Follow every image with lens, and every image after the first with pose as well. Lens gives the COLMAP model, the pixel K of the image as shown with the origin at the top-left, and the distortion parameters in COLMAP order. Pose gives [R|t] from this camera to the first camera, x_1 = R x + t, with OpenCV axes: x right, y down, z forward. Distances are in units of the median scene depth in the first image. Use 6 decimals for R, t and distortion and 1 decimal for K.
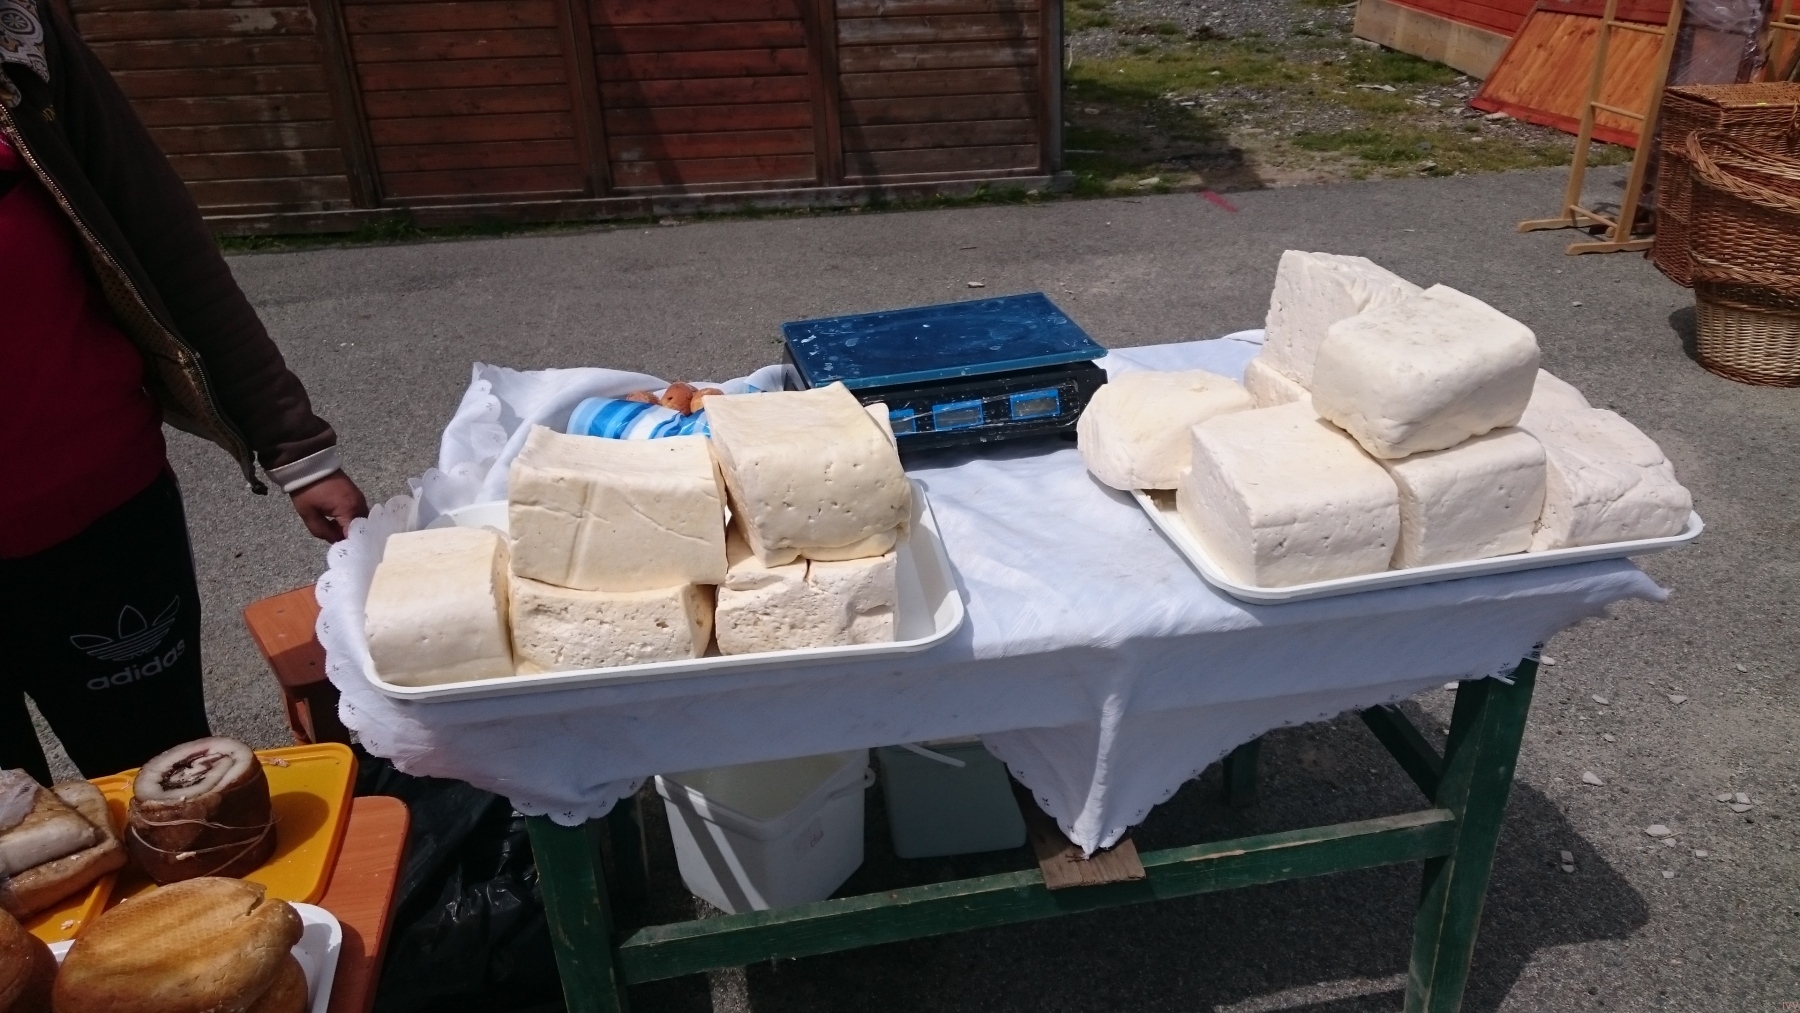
lens RADIAL K [[1277.0, 0, 899.8], [0, 1277.0, 503.9], [0, 0, 1]] dist [-0.013164, -0.004213]
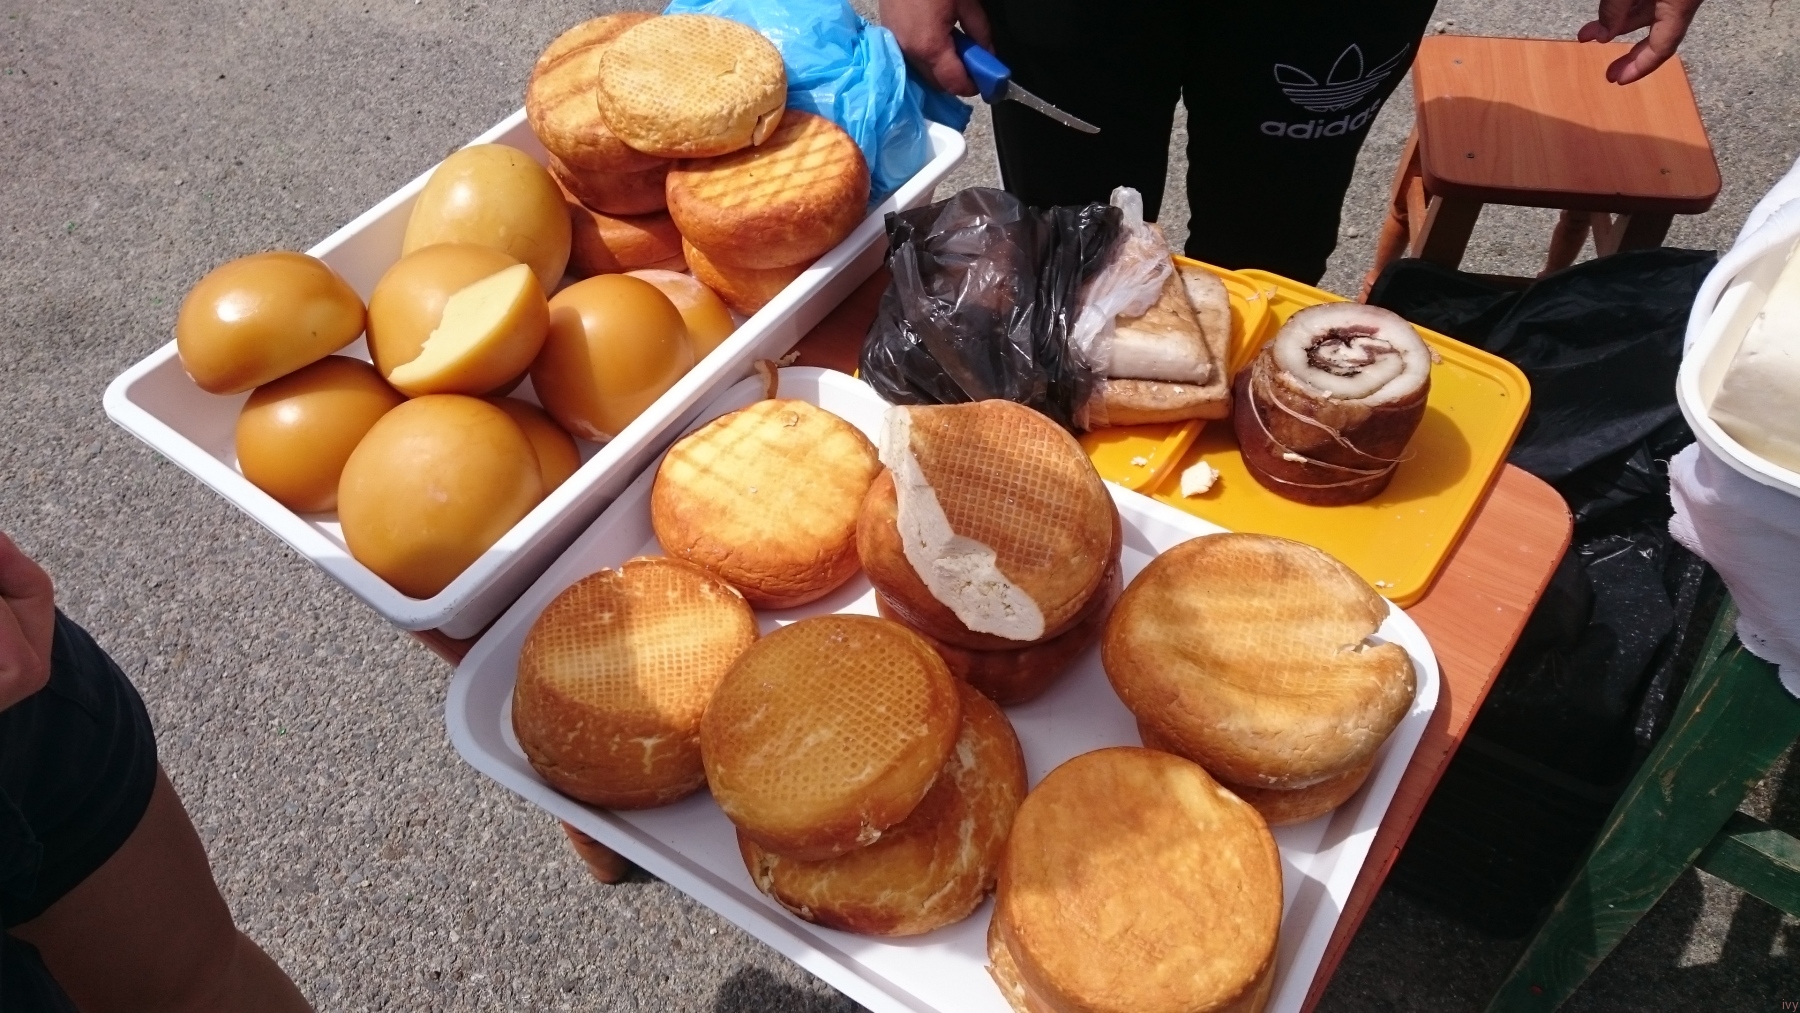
lens RADIAL K [[1277.0, 0, 902.2], [0, 1277.0, 507.7], [0, 0, 1]] dist [-0.013164, -0.004213]
pose [[0.669813, 0.563914, -0.483065, -0.338143], [-0.280032, 0.794371, 0.539033, -0.038584], [0.687702, -0.225778, 0.689994, 0.318920]]
